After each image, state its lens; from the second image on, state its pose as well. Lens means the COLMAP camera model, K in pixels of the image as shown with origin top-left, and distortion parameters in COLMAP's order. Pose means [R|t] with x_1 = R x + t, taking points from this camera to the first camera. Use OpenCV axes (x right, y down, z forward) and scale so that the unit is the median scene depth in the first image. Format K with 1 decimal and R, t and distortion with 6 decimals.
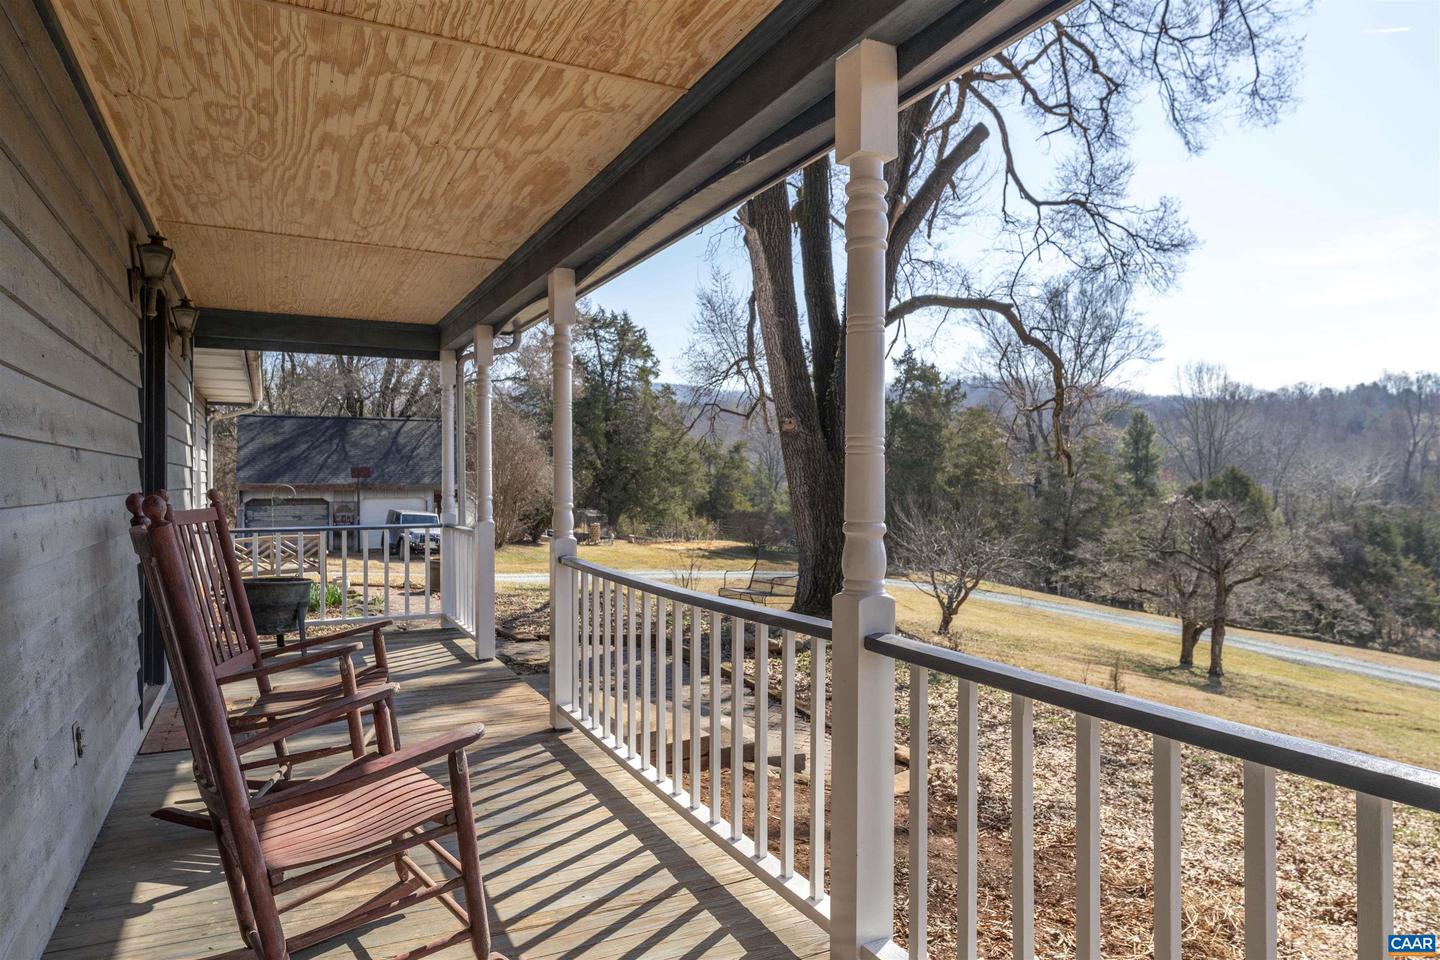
lens RADIAL K [[924.3, 0, 720.0], [0, 924.3, 480.0], [0, 0, 1]] dist [-0.001658, -0.000736]
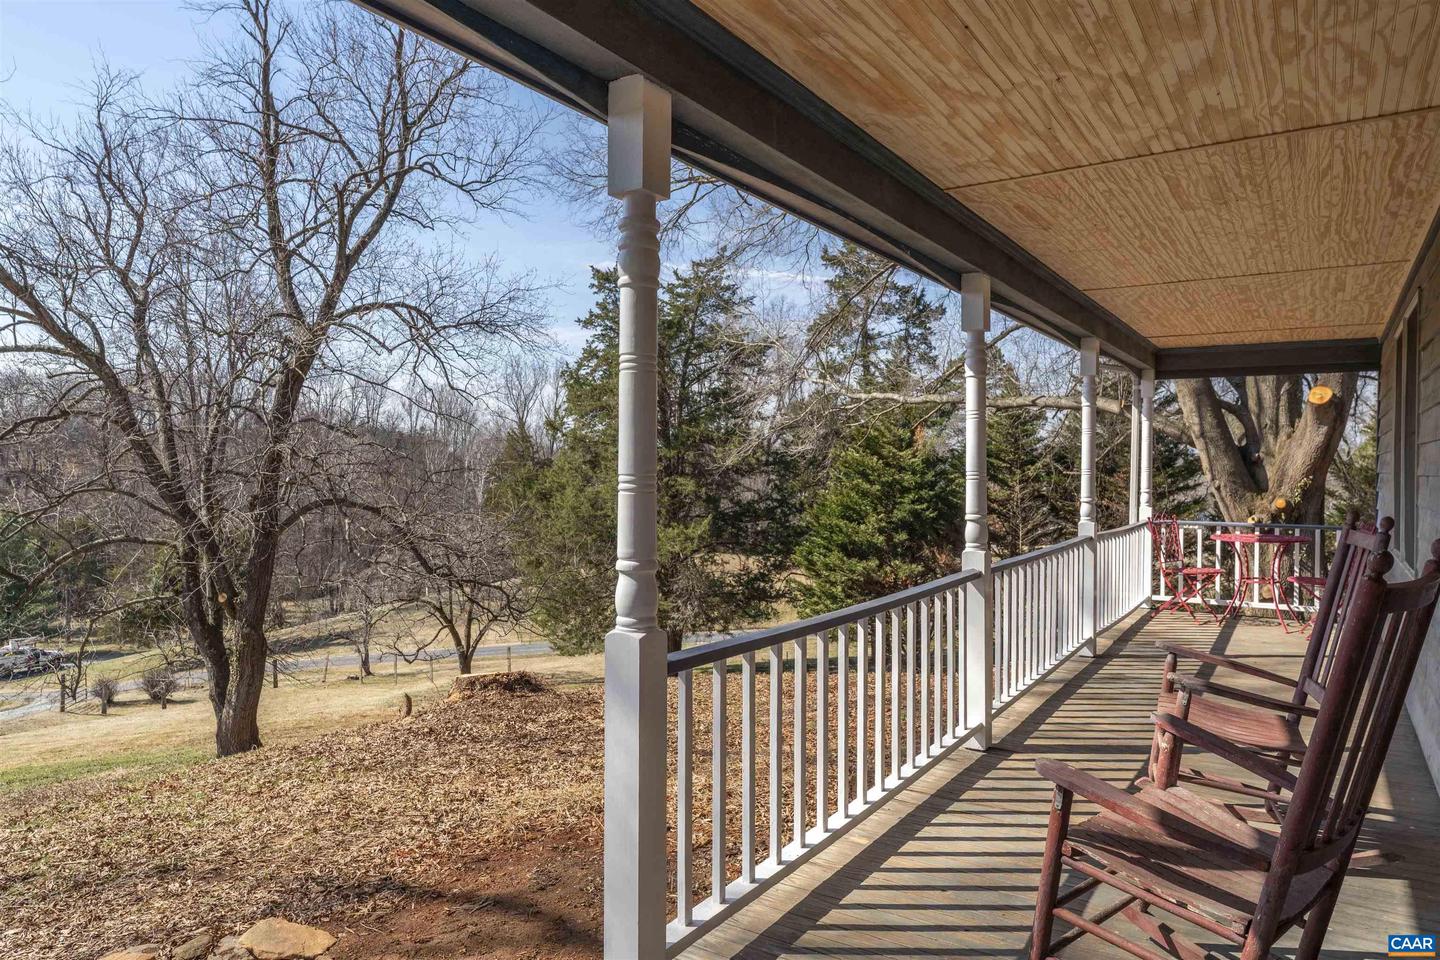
lens RADIAL K [[924.3, 0, 720.0], [0, 924.3, 480.0], [0, 0, 1]] dist [-0.001658, -0.000736]
pose [[-0.511200, -0.011308, 0.859387, -0.888219], [-0.009598, 0.999926, 0.007448, -0.028317], [-0.859408, -0.004441, -0.511271, 1.744096]]
